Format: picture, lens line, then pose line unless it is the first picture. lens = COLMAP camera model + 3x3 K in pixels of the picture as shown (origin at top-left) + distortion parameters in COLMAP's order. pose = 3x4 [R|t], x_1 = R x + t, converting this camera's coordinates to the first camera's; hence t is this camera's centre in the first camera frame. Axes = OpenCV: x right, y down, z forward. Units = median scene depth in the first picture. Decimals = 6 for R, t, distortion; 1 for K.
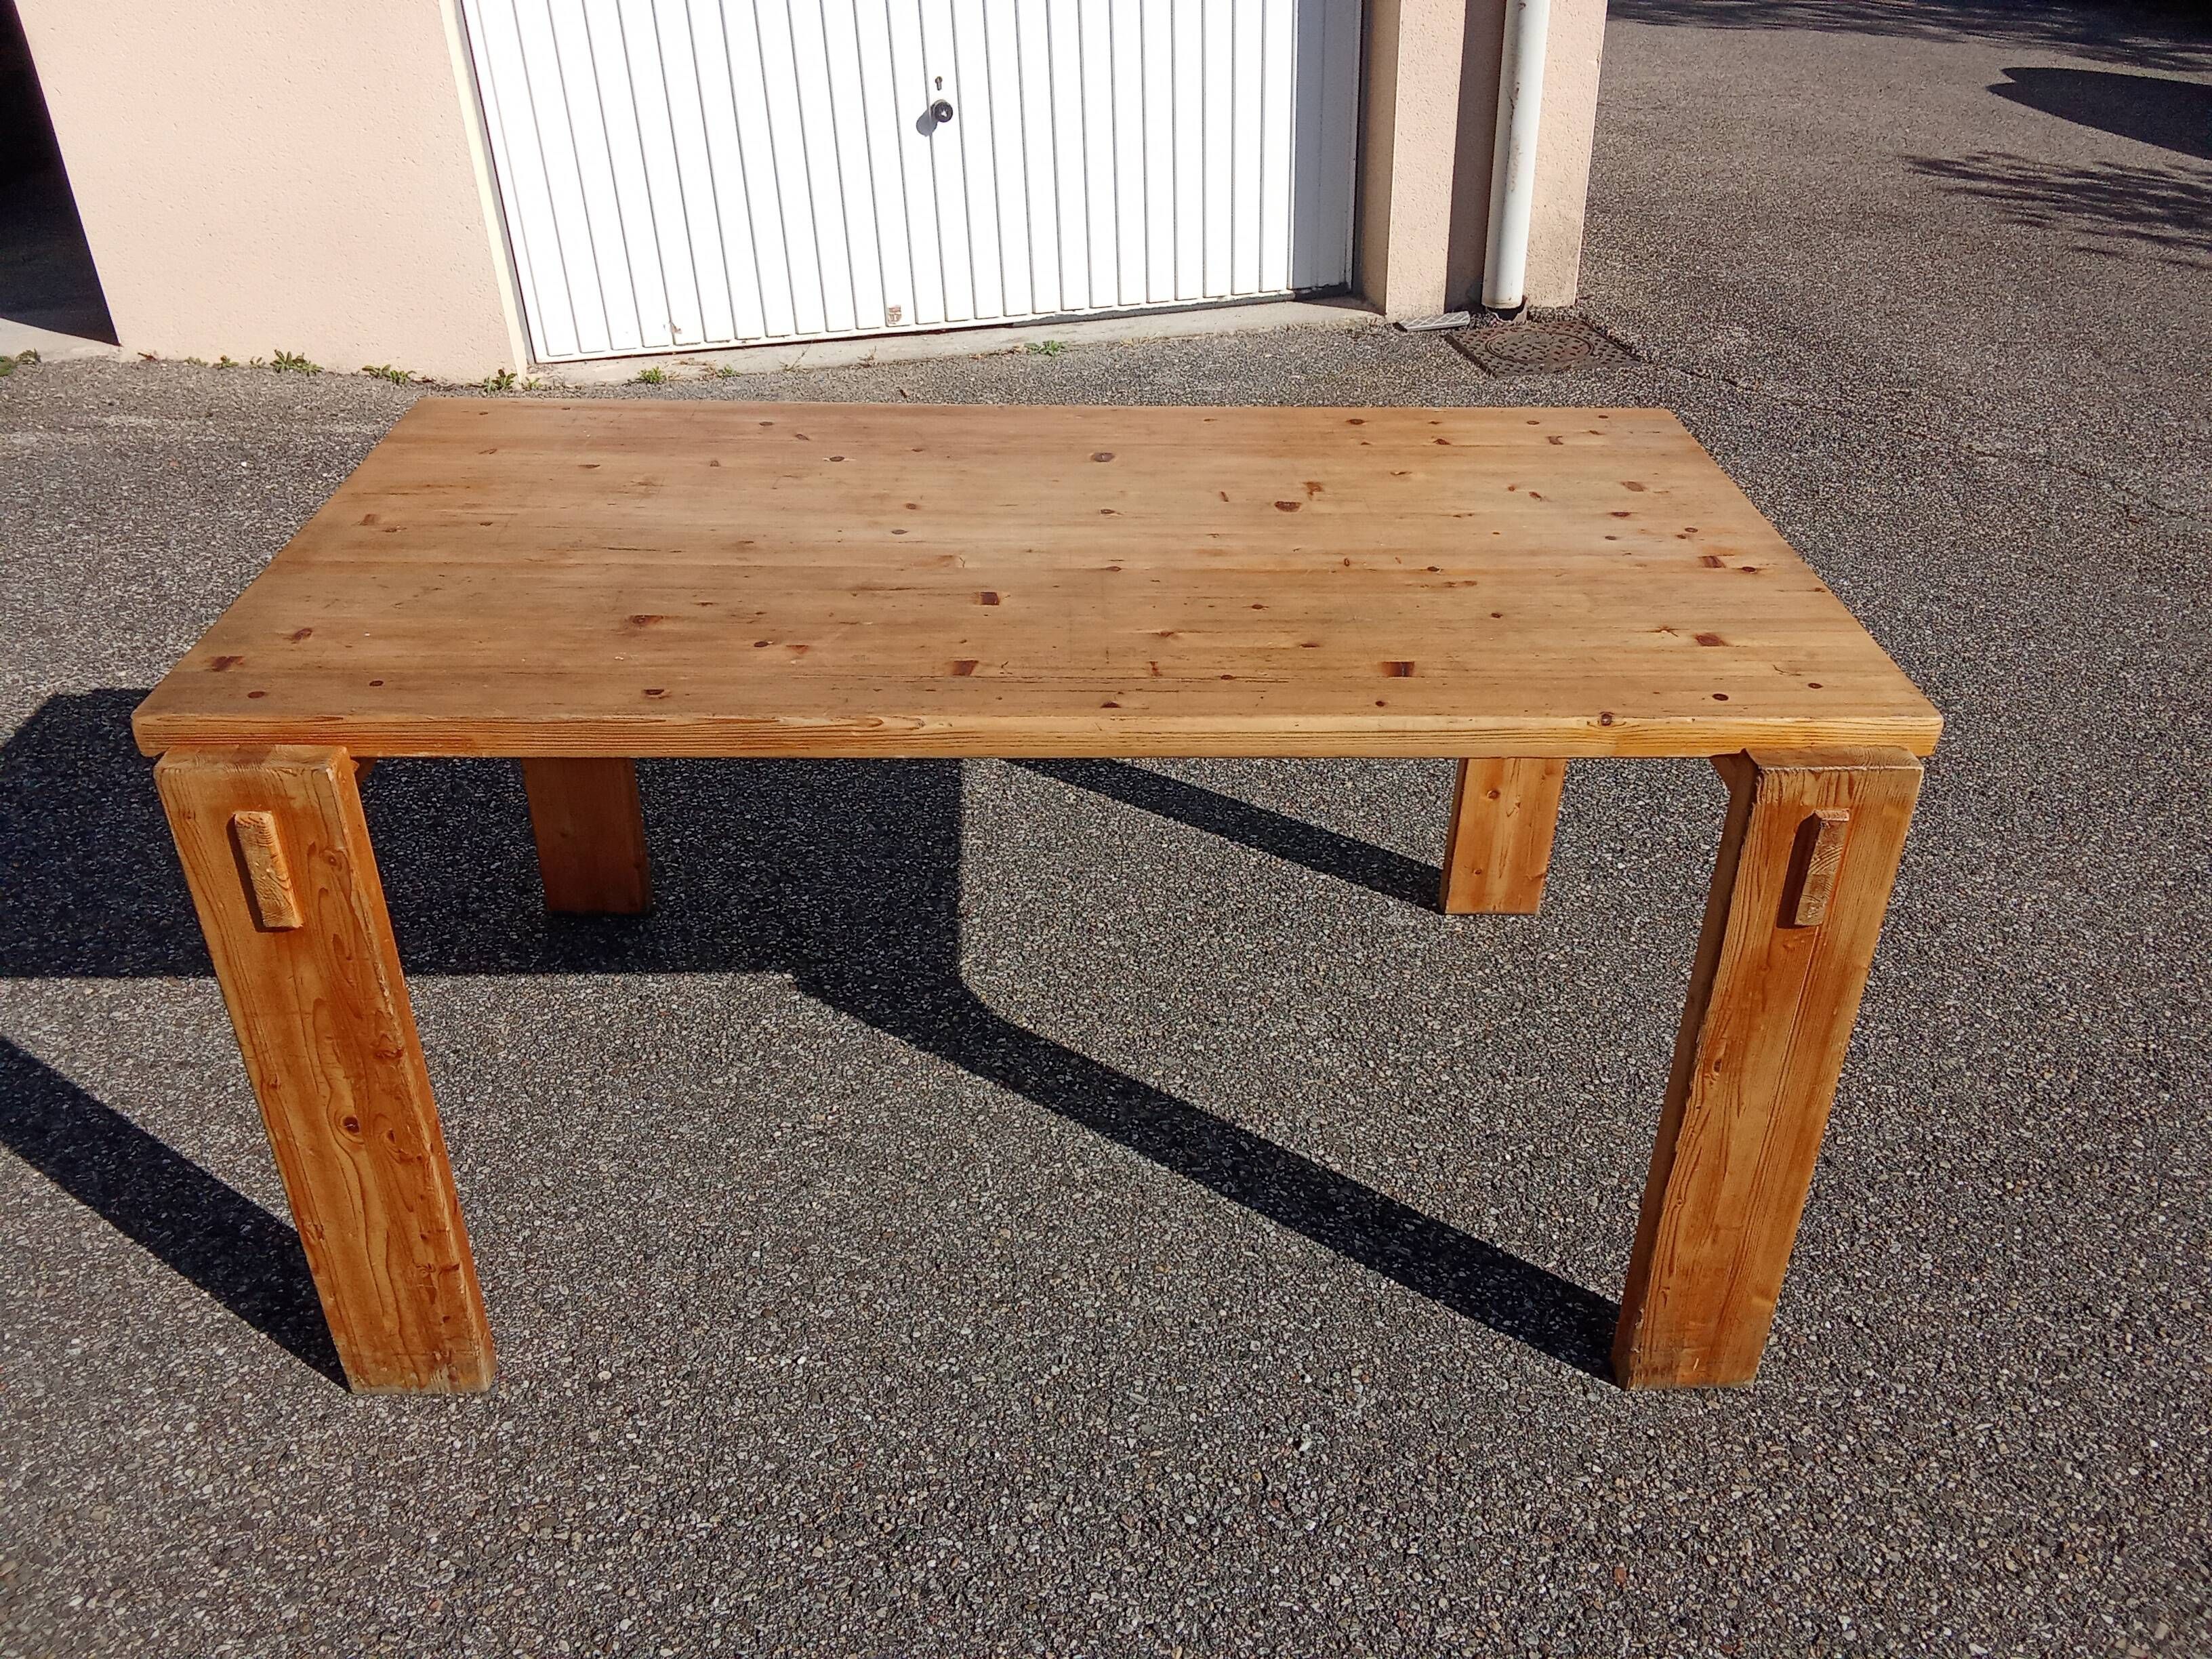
lens RADIAL K [[1753.9, 0, 1110.6], [0, 1753.9, 808.9], [0, 0, 1]] dist [0.078576, -0.121214]
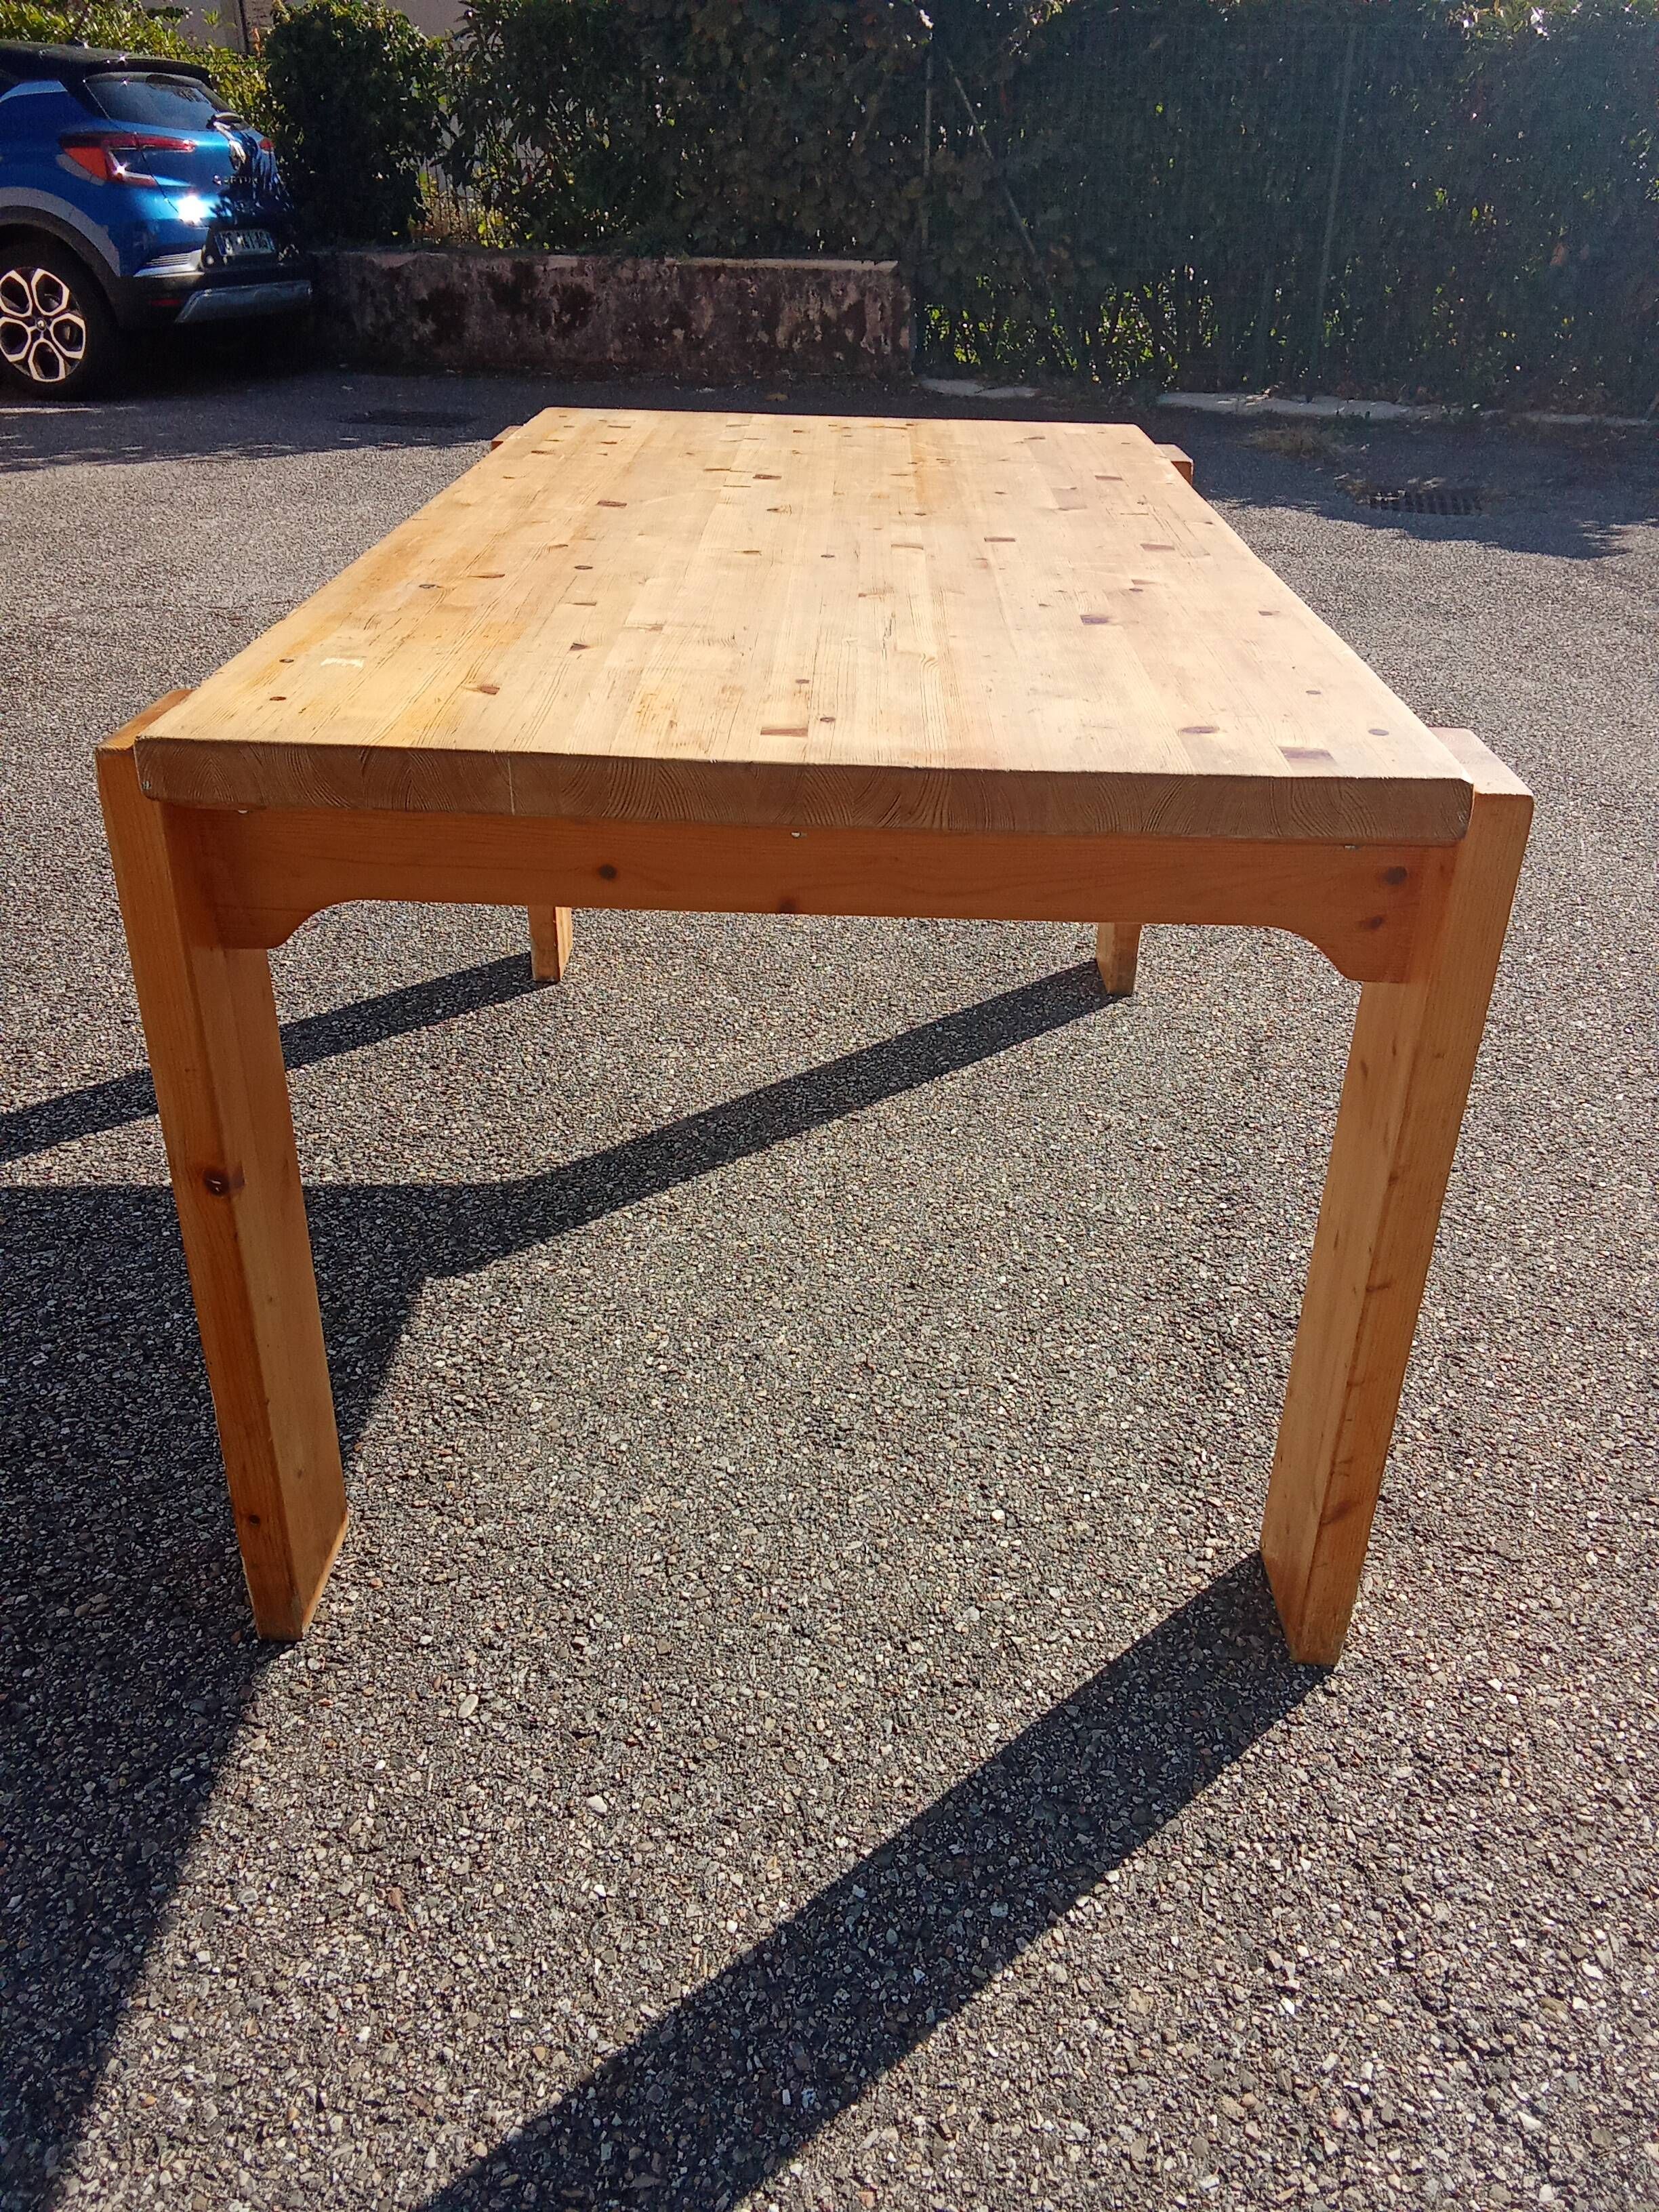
lens RADIAL K [[1753.9, 0, 838.7], [0, 1753.9, 1123.5], [0, 0, 1]] dist [0.078576, -0.121214]
pose [[0.244546, -0.479740, 0.842643, -0.869862], [0.493127, 0.809785, 0.317921, -0.137901], [-0.834879, 0.337783, 0.434603, 0.578466]]
